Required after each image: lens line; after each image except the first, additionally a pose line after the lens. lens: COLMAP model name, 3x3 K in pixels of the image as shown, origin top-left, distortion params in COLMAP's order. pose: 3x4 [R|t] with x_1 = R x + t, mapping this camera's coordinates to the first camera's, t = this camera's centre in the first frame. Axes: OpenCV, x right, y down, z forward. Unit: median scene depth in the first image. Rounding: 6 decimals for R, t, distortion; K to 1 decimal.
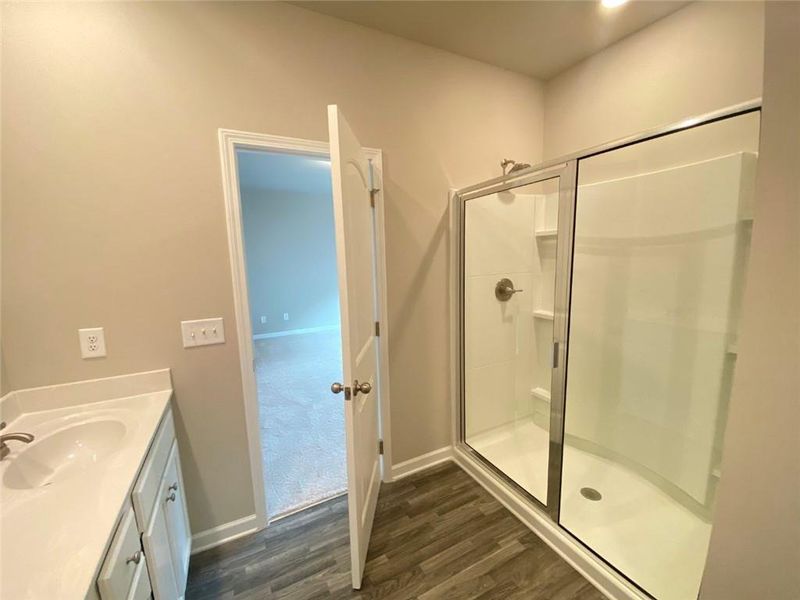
lens RADIAL K [[320.9, 0, 403.1], [0, 320.9, 297.7], [0, 0, 1]] dist [-0.000051, -0.012865]
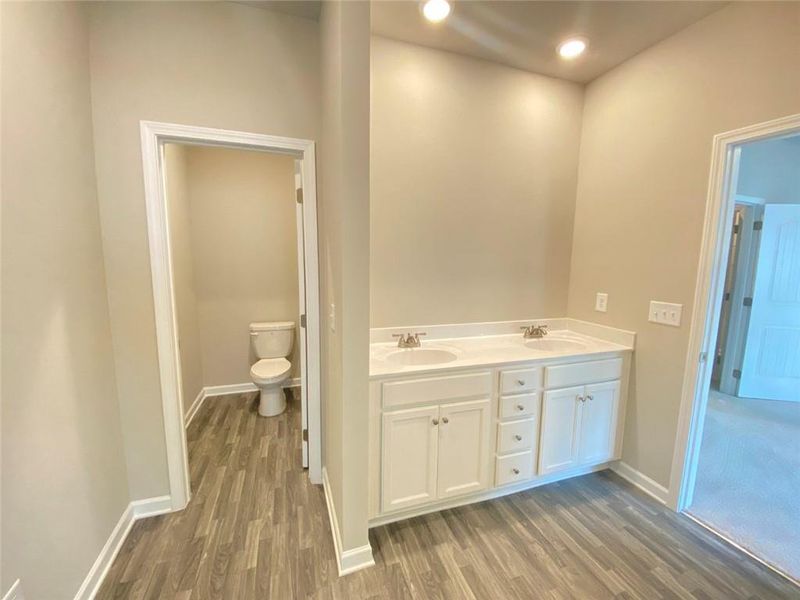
lens RADIAL K [[320.9, 0, 403.1], [0, 320.9, 297.7], [0, 0, 1]] dist [-0.000051, -0.012865]
pose [[-0.138162, 0.148603, -0.979198, 0.687413], [-0.138045, 0.976139, 0.167617, -0.016055], [0.980742, 0.158331, -0.114352, 0.152306]]
